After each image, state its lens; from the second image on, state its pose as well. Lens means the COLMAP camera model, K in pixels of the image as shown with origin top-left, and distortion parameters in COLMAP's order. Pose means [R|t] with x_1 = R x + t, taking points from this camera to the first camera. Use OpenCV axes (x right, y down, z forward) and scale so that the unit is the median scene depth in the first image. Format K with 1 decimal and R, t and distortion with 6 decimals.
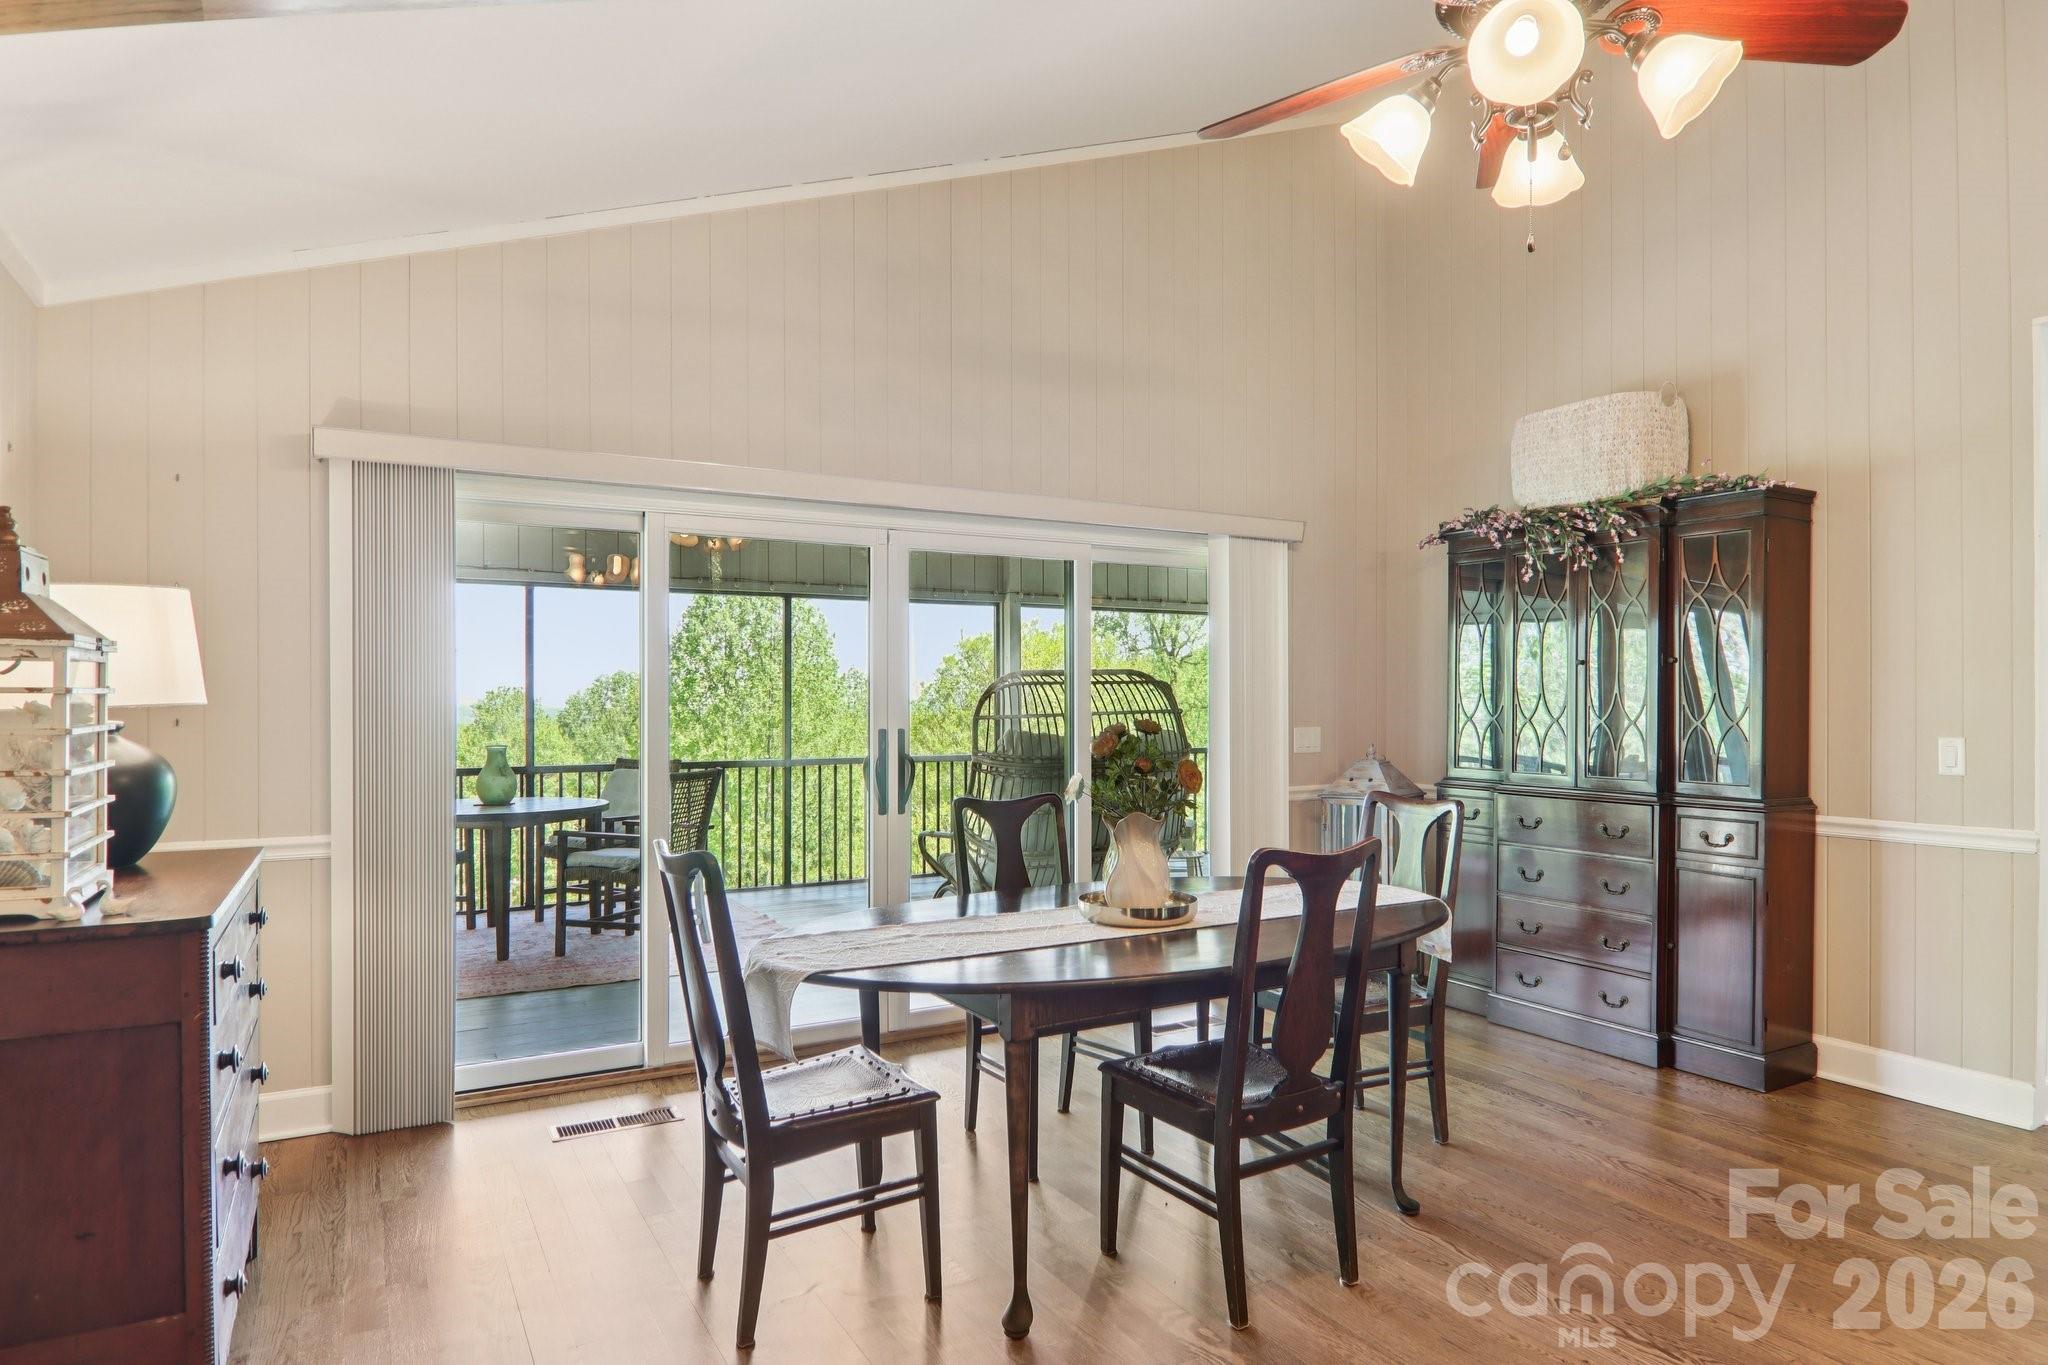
lens RADIAL K [[1235.1, 0, 1039.4], [0, 1235.1, 679.8], [0, 0, 1]] dist [-0.013834, 0.000371]
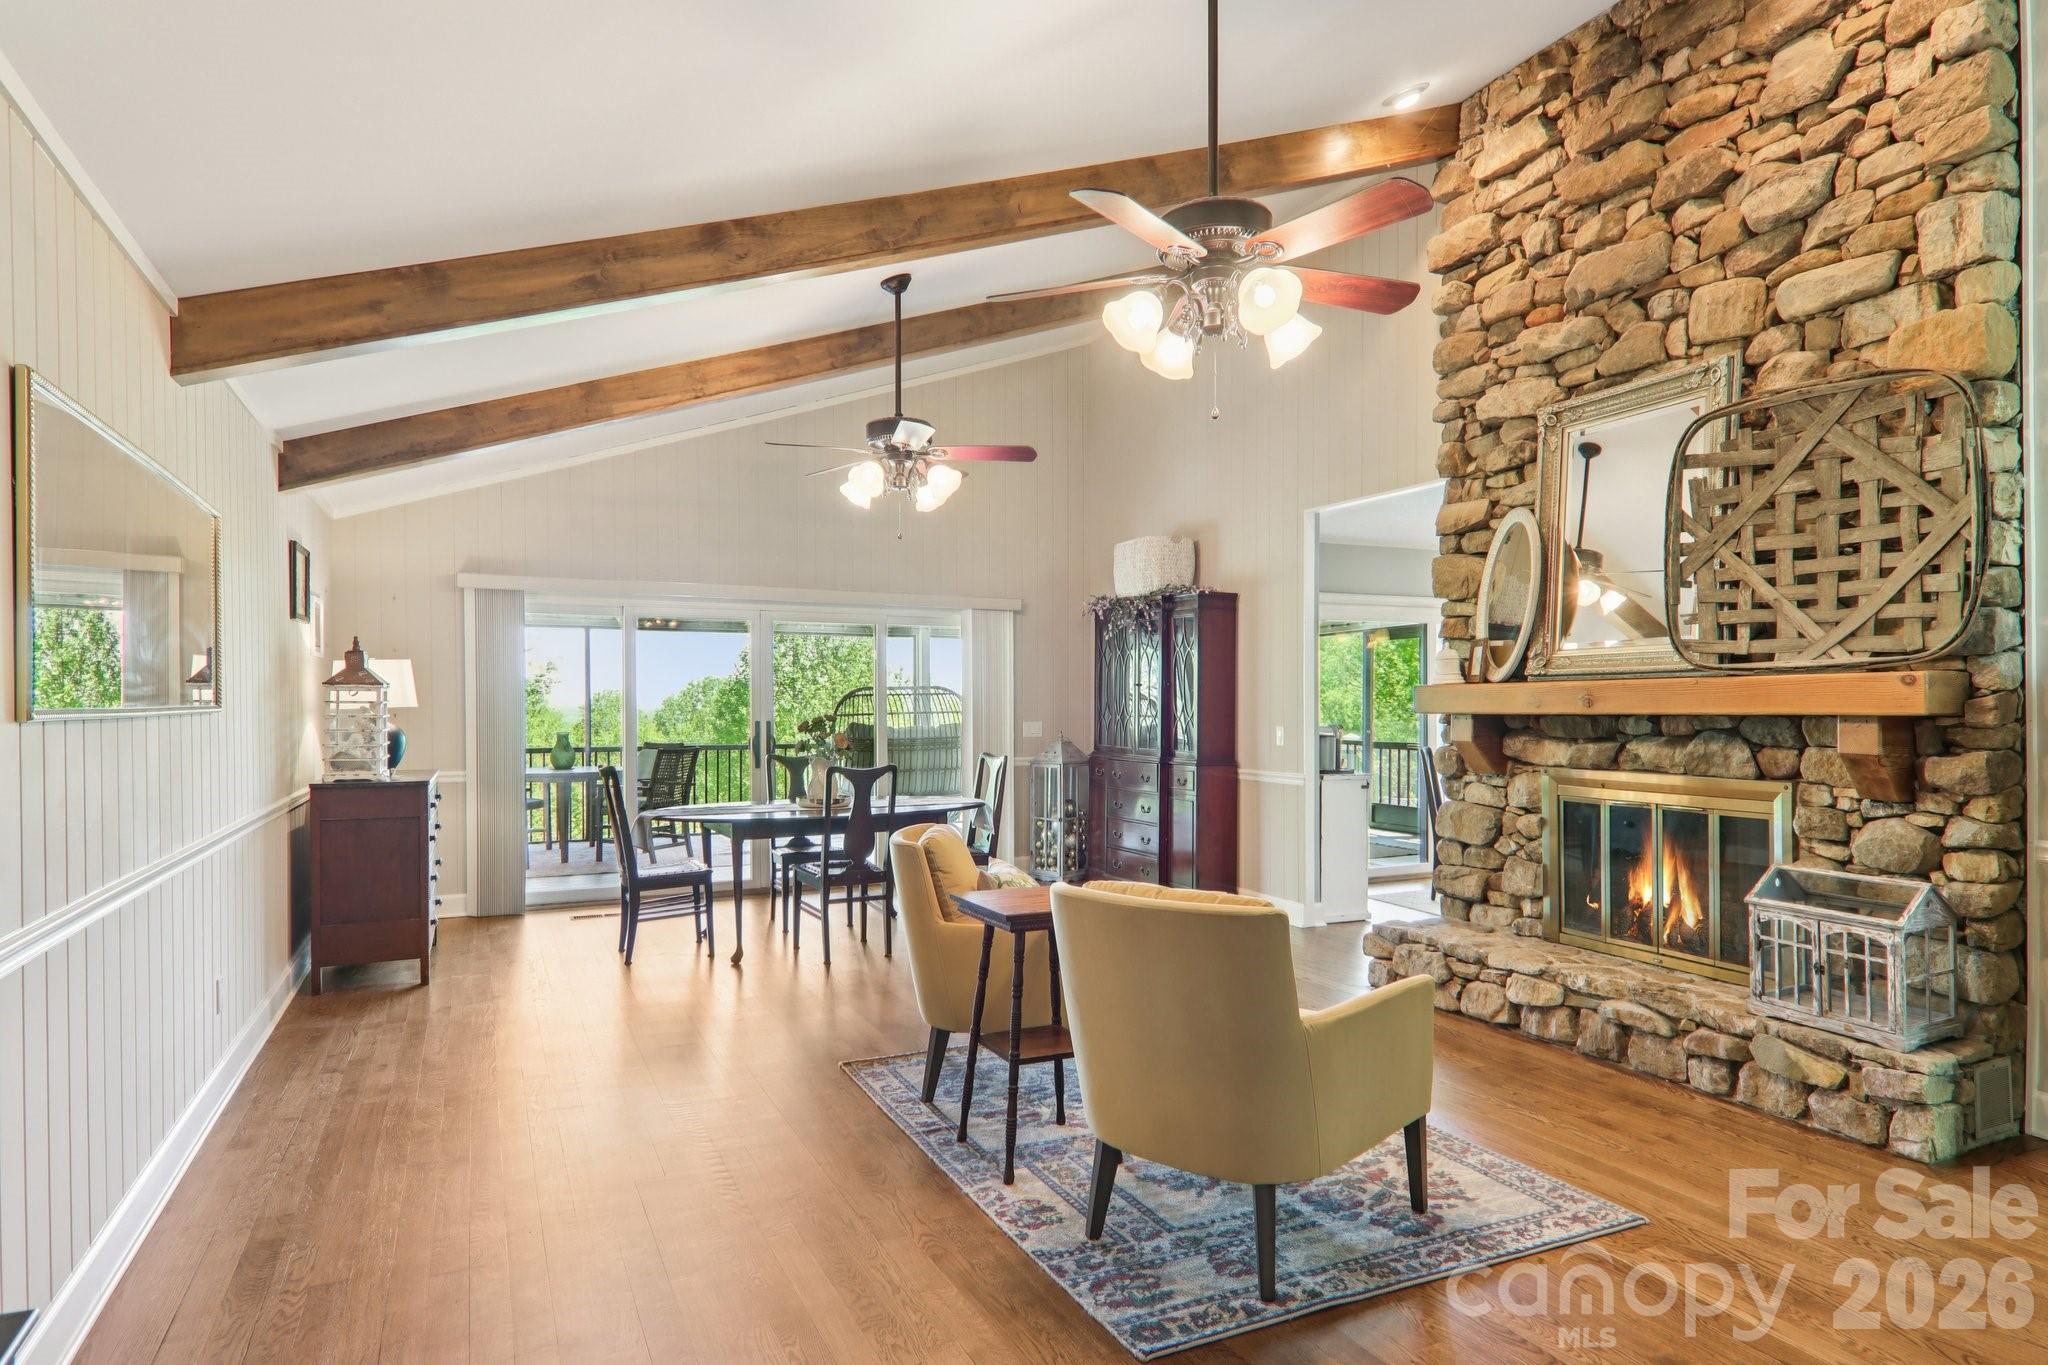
lens RADIAL K [[1167.3, 0, 1012.0], [0, 1167.3, 698.6], [0, 0, 1]] dist [0.004133, -0.021110]
pose [[0.996967, 0.001695, -0.077811, 0.428775], [-0.000659, 0.999911, 0.013340, -0.018187], [0.077827, -0.013249, 0.996879, -0.770297]]
